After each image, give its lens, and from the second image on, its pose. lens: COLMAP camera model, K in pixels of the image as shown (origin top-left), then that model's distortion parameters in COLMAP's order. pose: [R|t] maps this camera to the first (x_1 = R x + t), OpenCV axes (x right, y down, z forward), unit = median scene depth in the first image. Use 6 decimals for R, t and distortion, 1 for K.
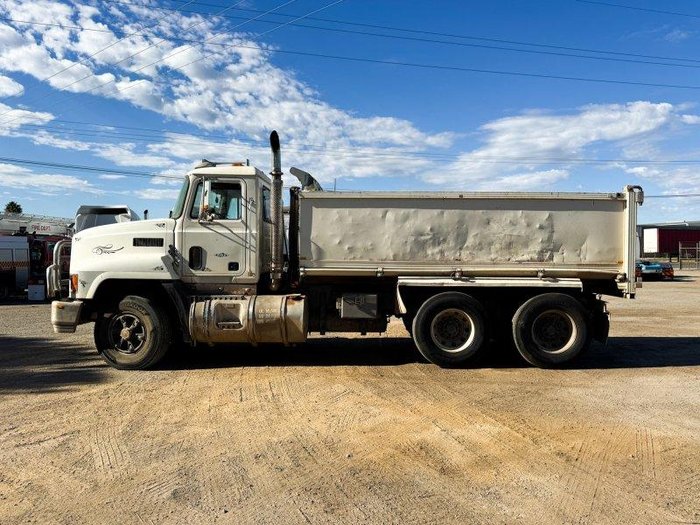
lens RADIAL K [[573.4, 0, 357.0], [0, 573.4, 259.9], [0, 0, 1]] dist [0.098883, -0.120394]
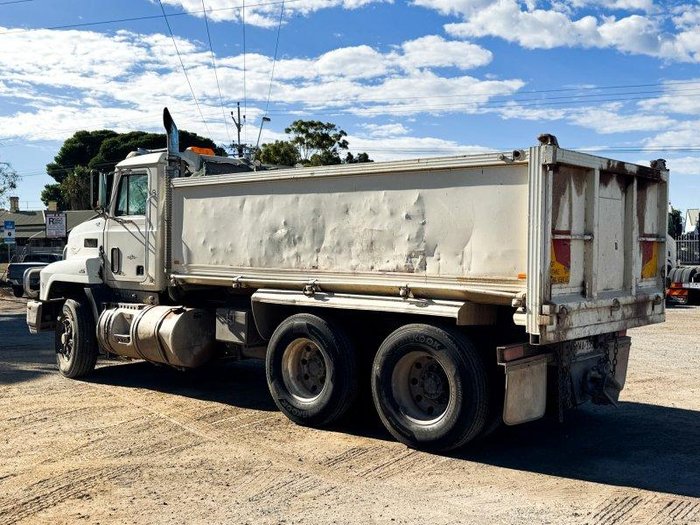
lens RADIAL K [[767.1, 0, 350.0], [0, 767.1, 262.5], [0, 0, 1]] dist [0.163883, -0.403648]
pose [[0.758533, 0.011745, -0.651528, 0.789397], [-0.006894, 0.999926, 0.009999, -0.014776], [0.651598, -0.003093, 0.758558, 0.331843]]
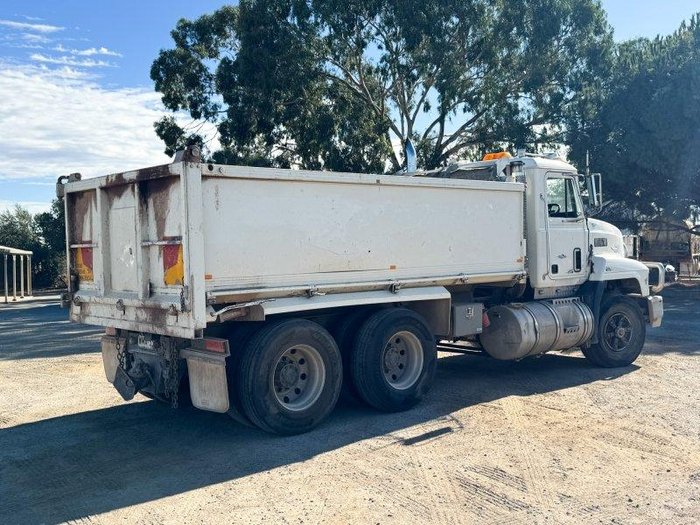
lens RADIAL K [[767.1, 0, 350.0], [0, 767.1, 262.5], [0, 0, 1]] dist [0.163883, -0.403648]
pose [[-0.745305, 0.023950, -0.666294, 0.868052], [0.011920, 0.999674, 0.022600, -0.030039], [0.666618, 0.008901, -0.745347, 1.971966]]
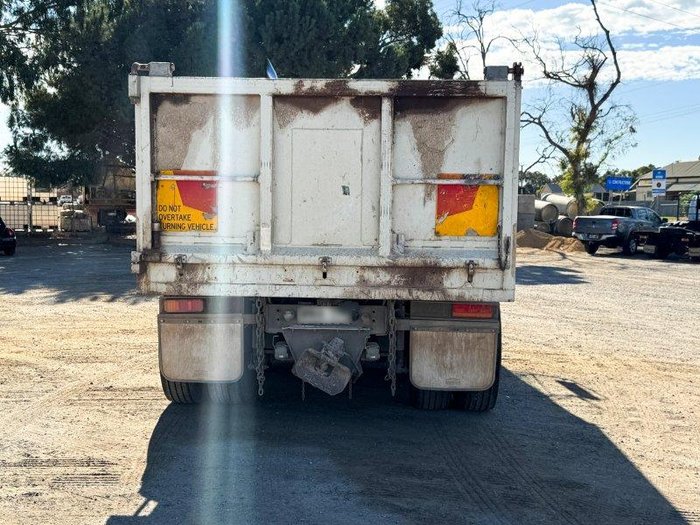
lens RADIAL K [[900.2, 0, 330.3], [0, 900.2, 262.8], [0, 0, 1]] dist [0.061307, -0.051127]
pose [[-0.038960, 0.072175, -0.996631, 1.212296], [-0.023776, 0.997039, 0.073134, -0.020104], [0.998958, 0.026546, -0.037129, 1.162027]]
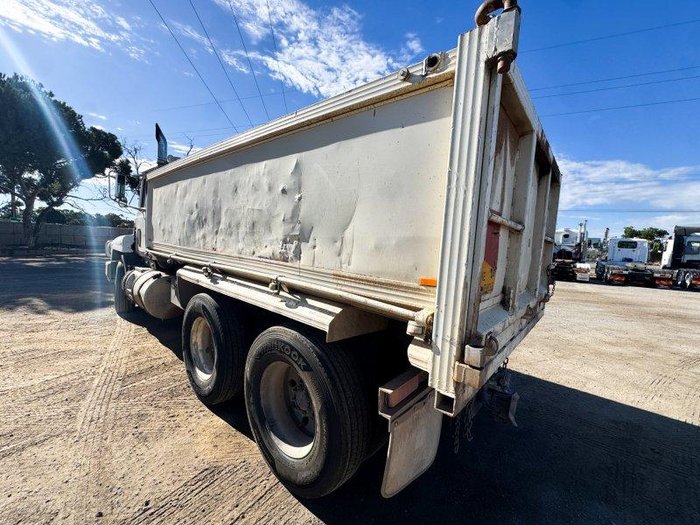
lens RADIAL K [[281.3, 0, 350.0], [0, 281.3, 262.5], [0, 0, 1]] dist [-0.001914, -0.000141]
pose [[0.758581, 0.084291, -0.646103, 0.508377], [-0.059954, 0.996420, 0.059603, -0.013312], [0.648814, -0.006478, 0.760919, 0.838370]]
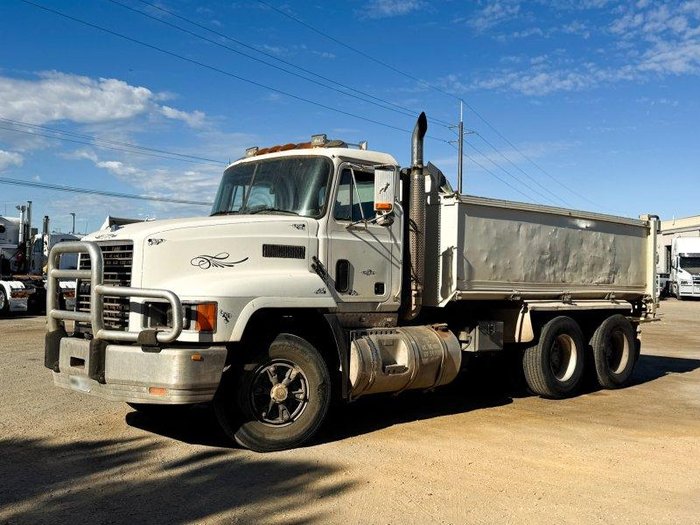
lens RADIAL K [[767.1, 0, 350.0], [0, 767.1, 262.5], [0, 0, 1]] dist [0.163883, -0.403648]
pose [[0.721277, 0.022691, 0.692275, -0.930266], [-0.010258, 0.999704, -0.022080, 0.000398], [-0.692571, 0.008824, 0.721296, 0.329452]]
